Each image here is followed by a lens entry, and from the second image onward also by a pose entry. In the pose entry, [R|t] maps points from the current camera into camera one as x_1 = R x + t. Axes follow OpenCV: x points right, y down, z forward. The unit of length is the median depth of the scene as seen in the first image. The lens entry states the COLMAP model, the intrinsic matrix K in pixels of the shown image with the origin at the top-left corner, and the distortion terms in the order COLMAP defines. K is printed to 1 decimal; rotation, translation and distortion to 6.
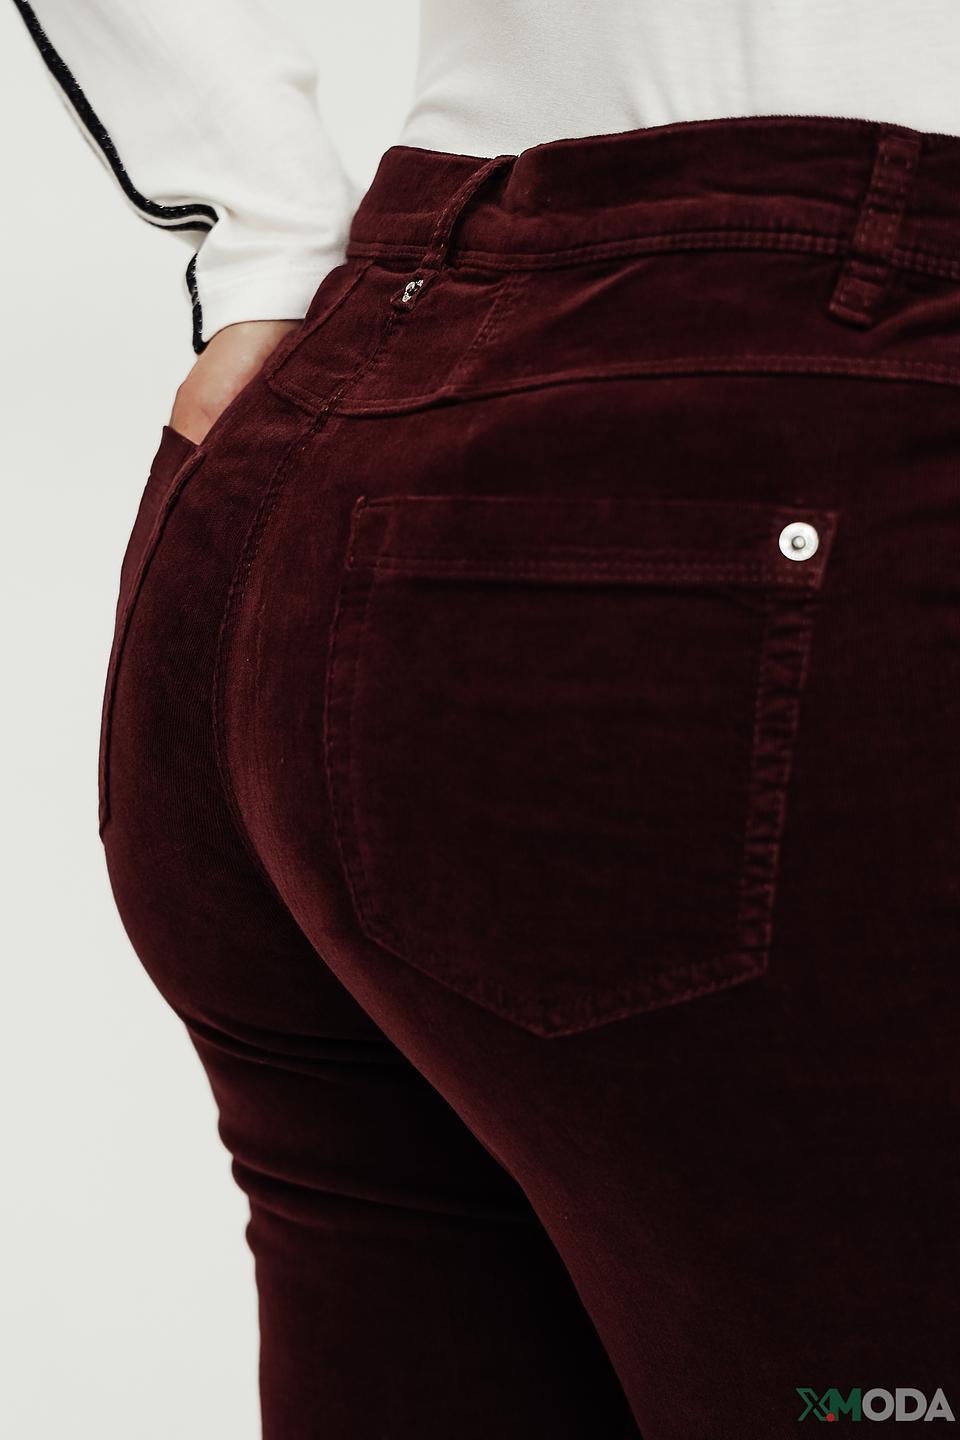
lens RADIAL K [[2751.9, 0, 480.7], [0, 2751.9, 721.0], [0, 0, 1]] dist [0.048161, 0.000000]
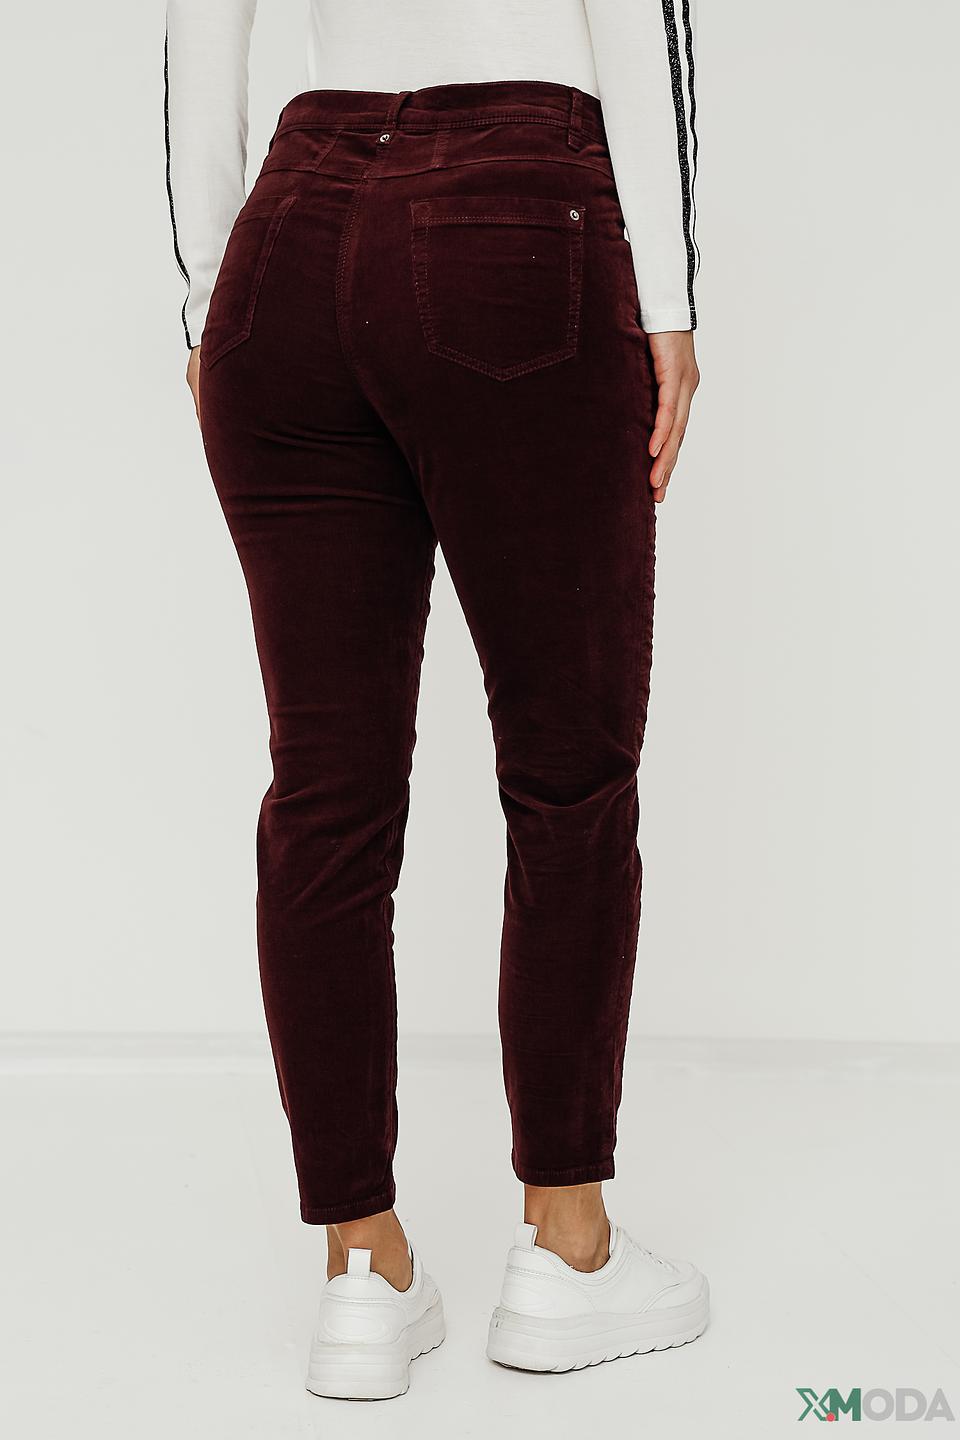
lens RADIAL K [[2751.9, 0, 479.8], [0, 2751.9, 719.5], [0, 0, 1]] dist [0.048161, 0.000000]
pose [[0.828583, -0.014290, 0.559684, -1.632878], [0.071588, 0.994172, -0.080599, 0.704917], [-0.555270, 0.106850, 0.824778, -1.351357]]
